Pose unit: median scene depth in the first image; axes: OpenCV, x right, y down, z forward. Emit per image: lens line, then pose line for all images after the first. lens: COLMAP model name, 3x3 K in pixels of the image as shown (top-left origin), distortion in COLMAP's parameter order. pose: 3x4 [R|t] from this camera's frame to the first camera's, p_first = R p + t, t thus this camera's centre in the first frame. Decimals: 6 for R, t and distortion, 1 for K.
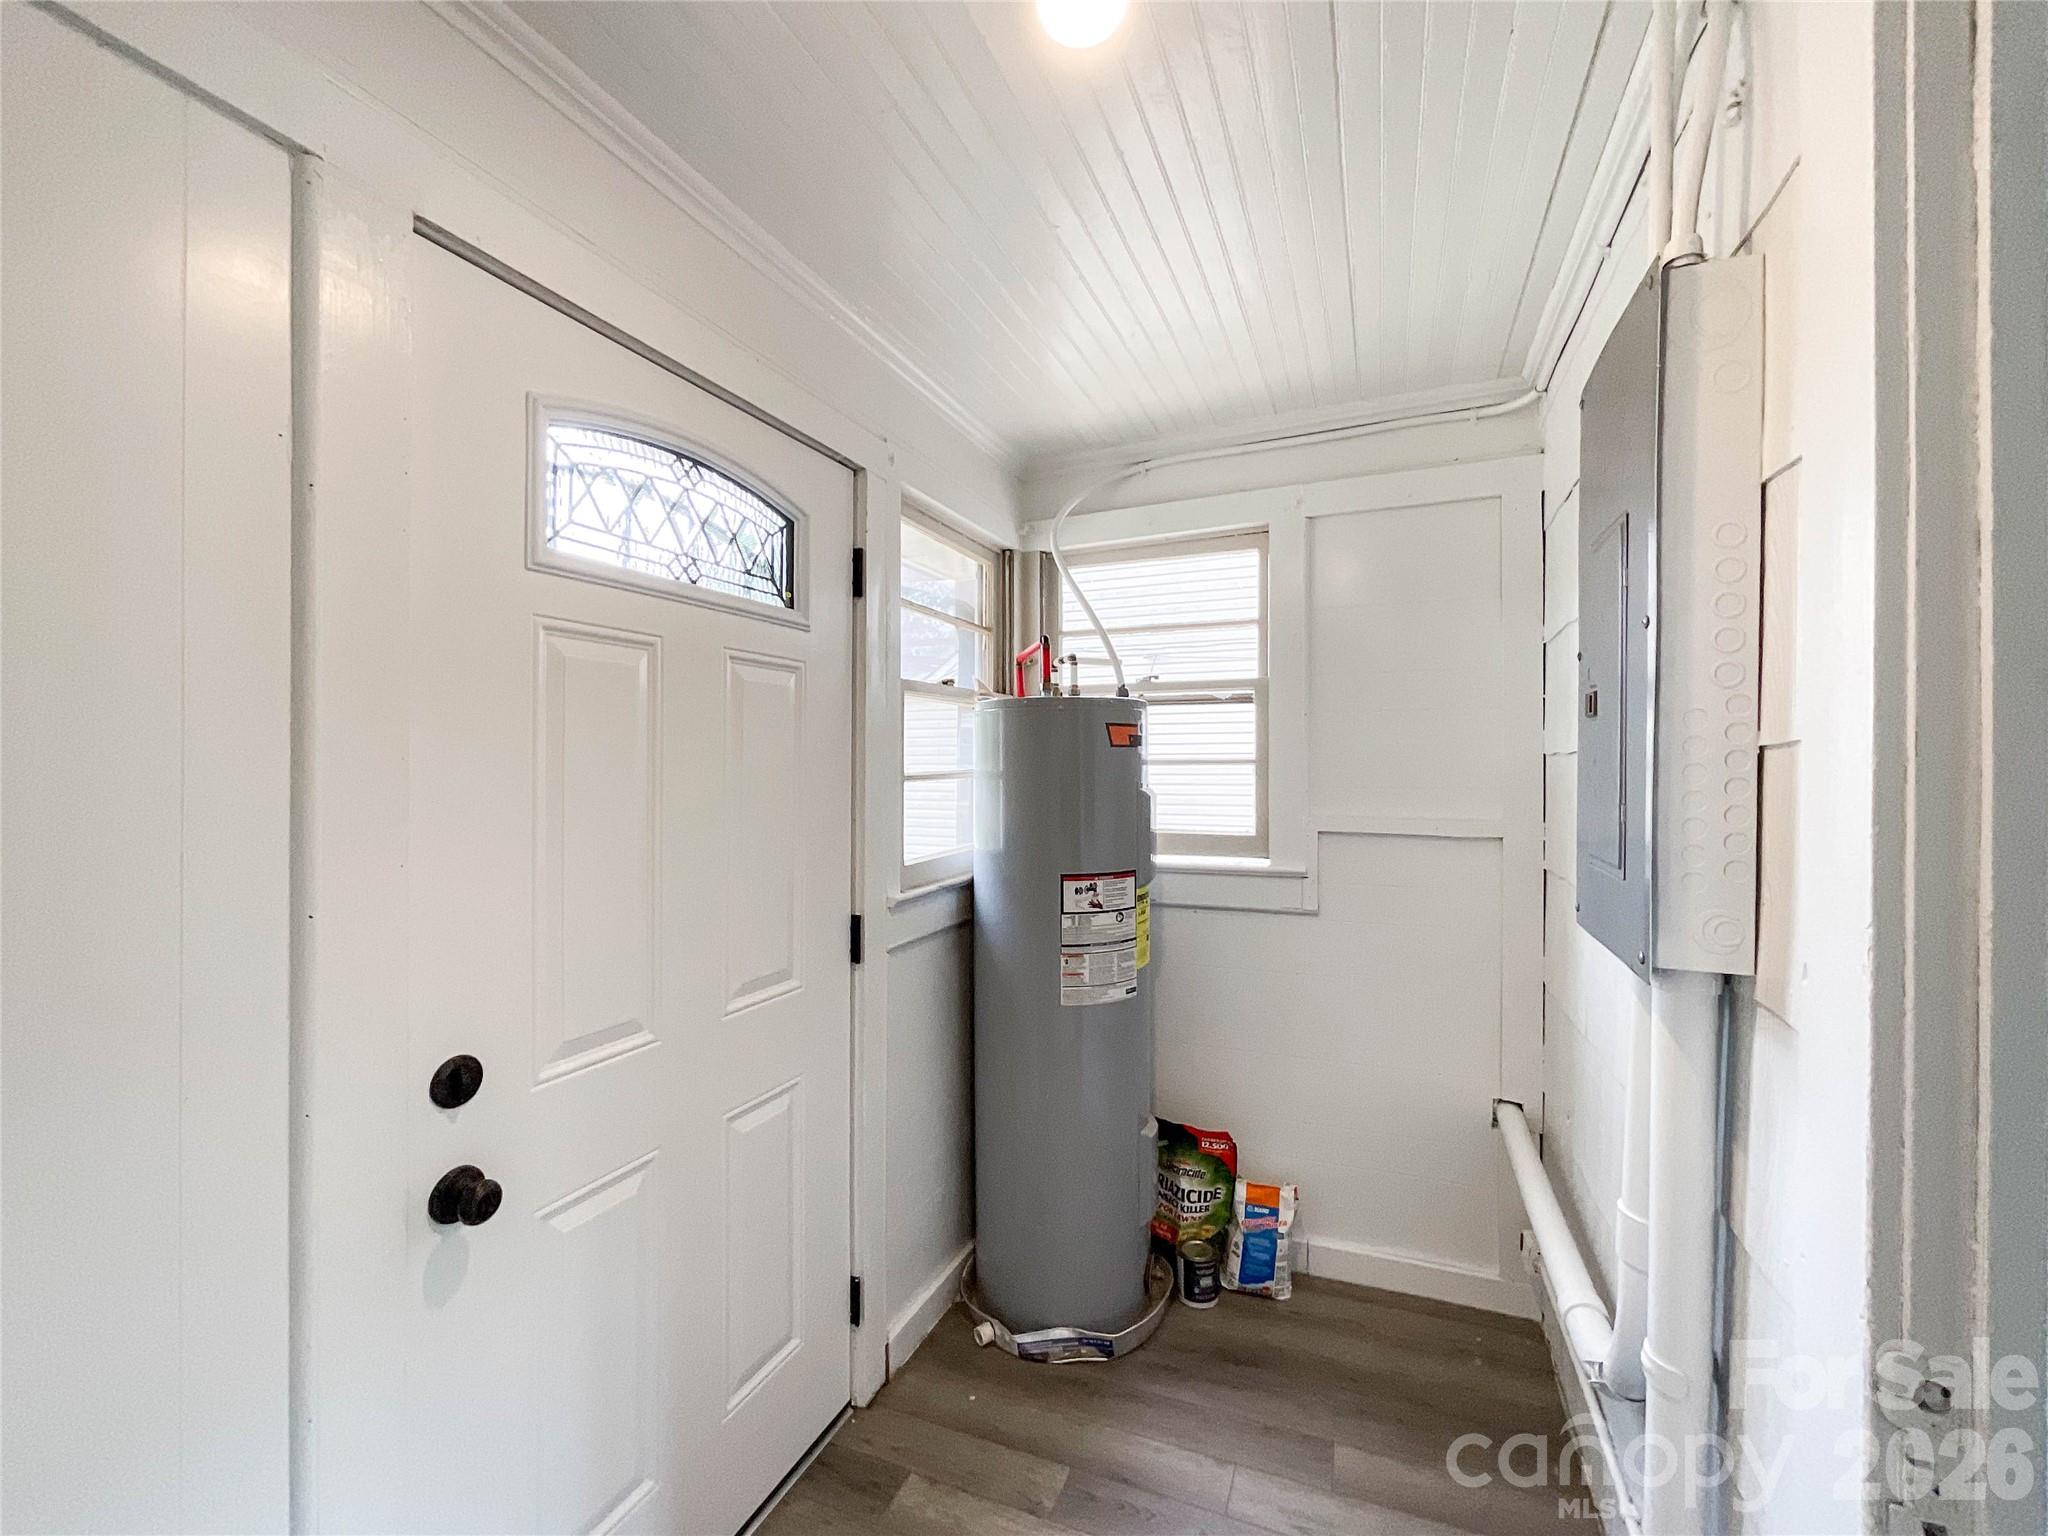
lens RADIAL K [[833.5, 0, 1024.0], [0, 833.5, 768.0], [0, 0, 1]] dist [-0.029926, -0.000005]
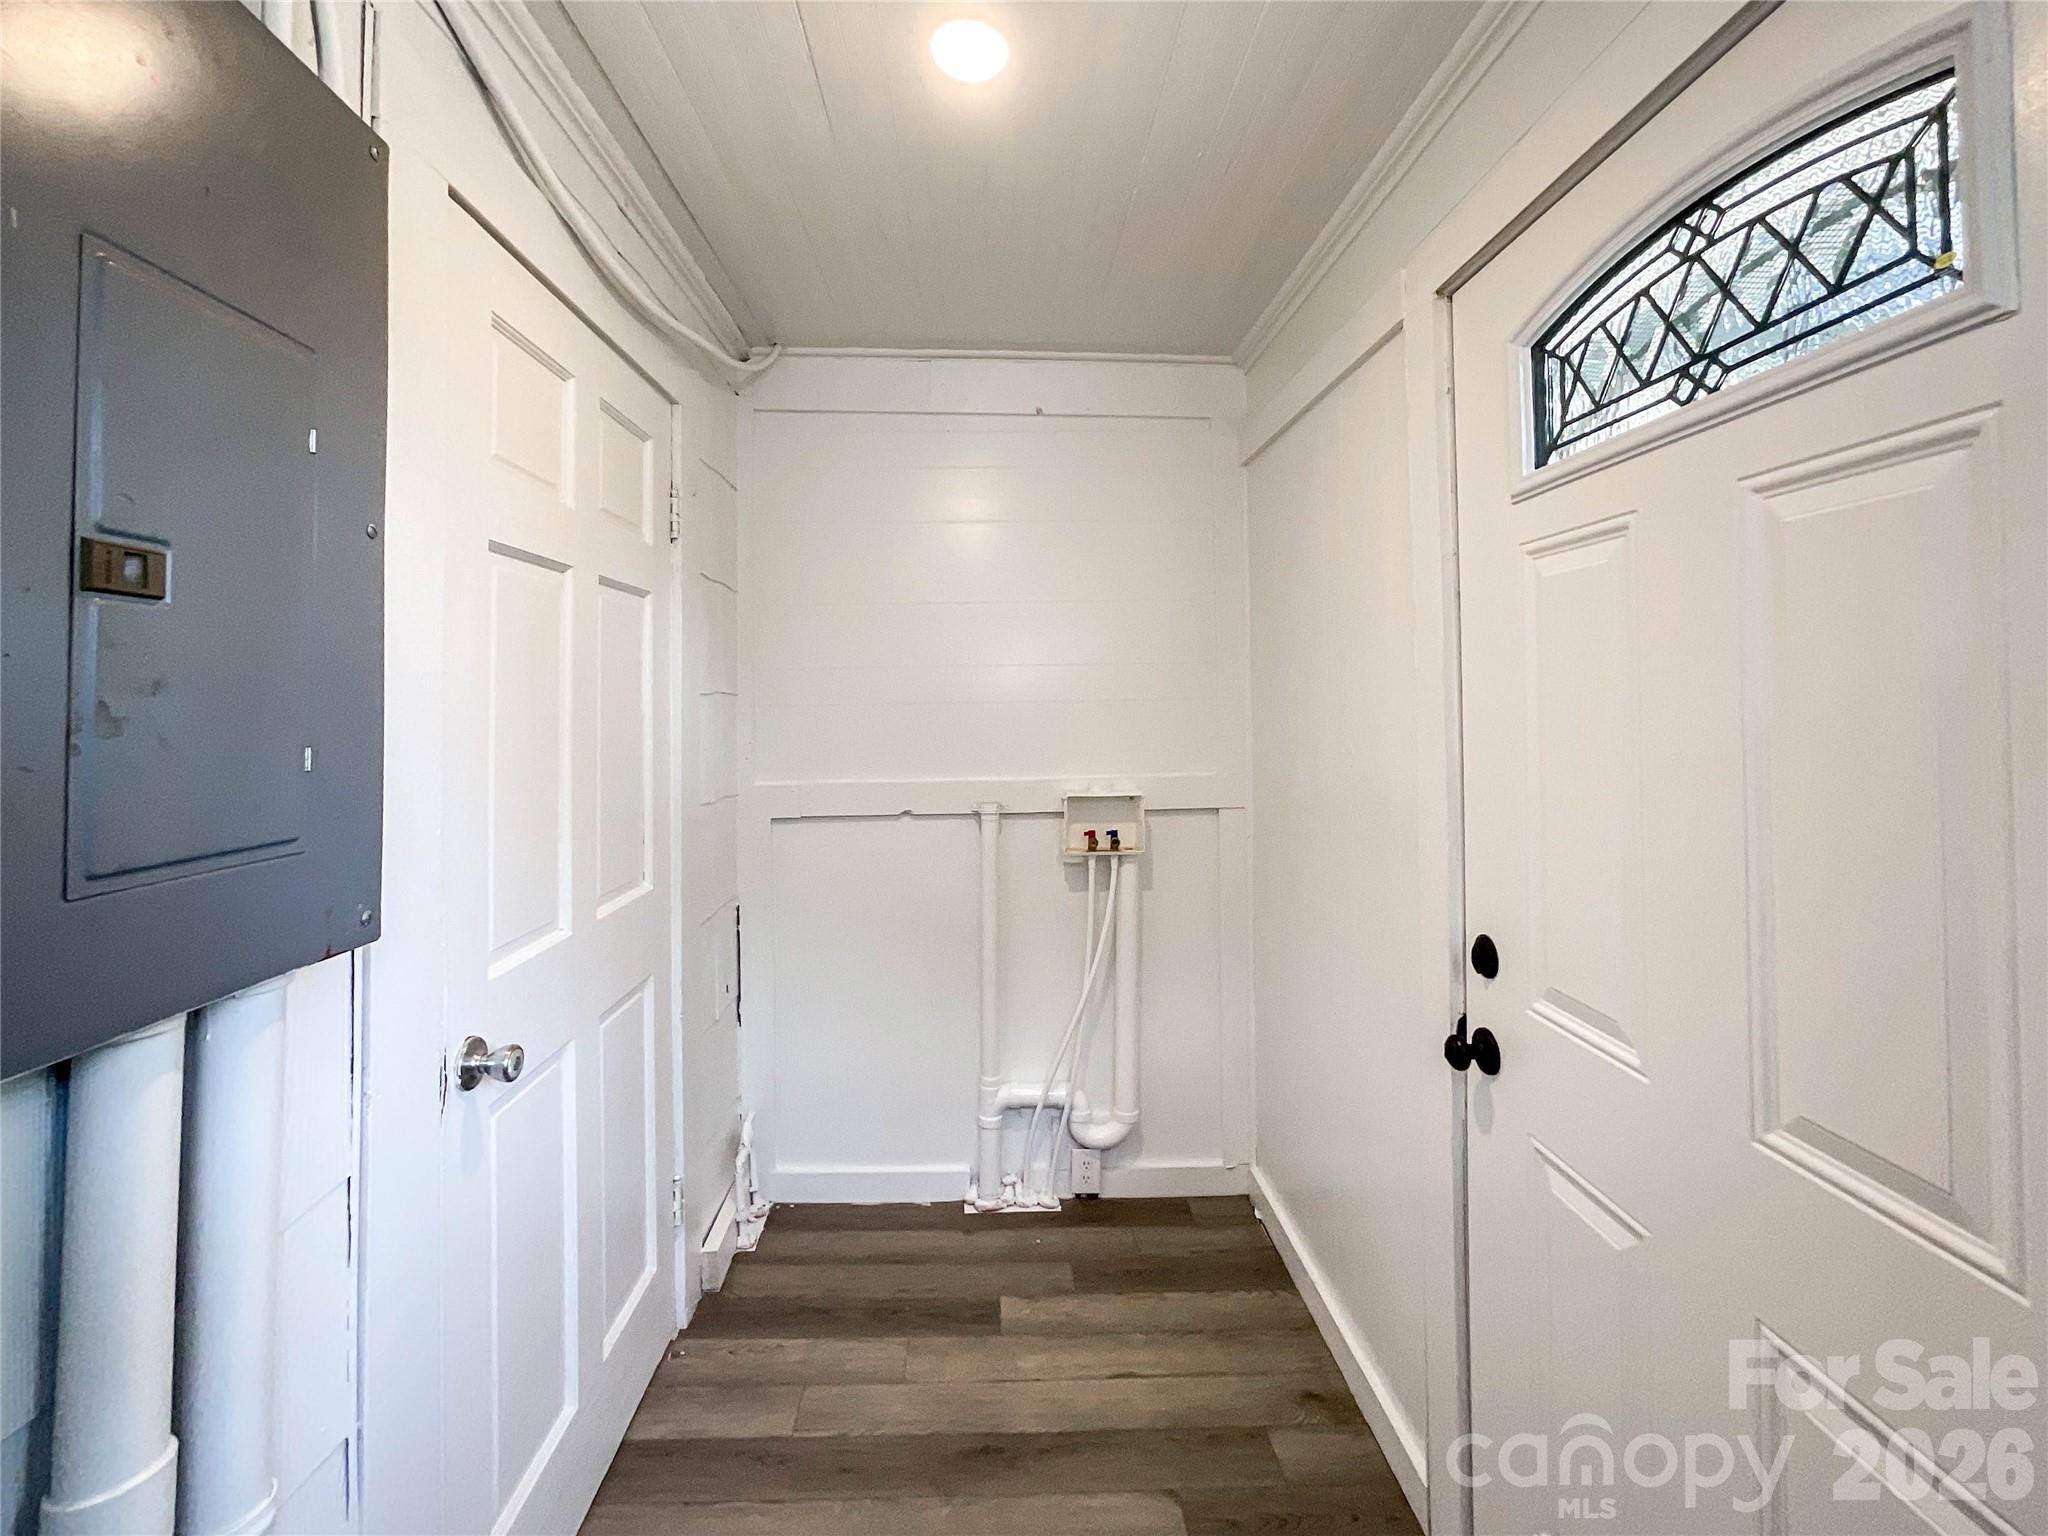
lens RADIAL K [[864.5, 0, 1021.7], [0, 864.5, 749.7], [0, 0, 1]] dist [-0.004297, 0.000383]
pose [[-0.902116, 0.012980, -0.431299, 0.356765], [-0.013099, 0.998263, 0.057441, 0.012099], [0.431295, 0.057468, -0.900379, 1.406656]]
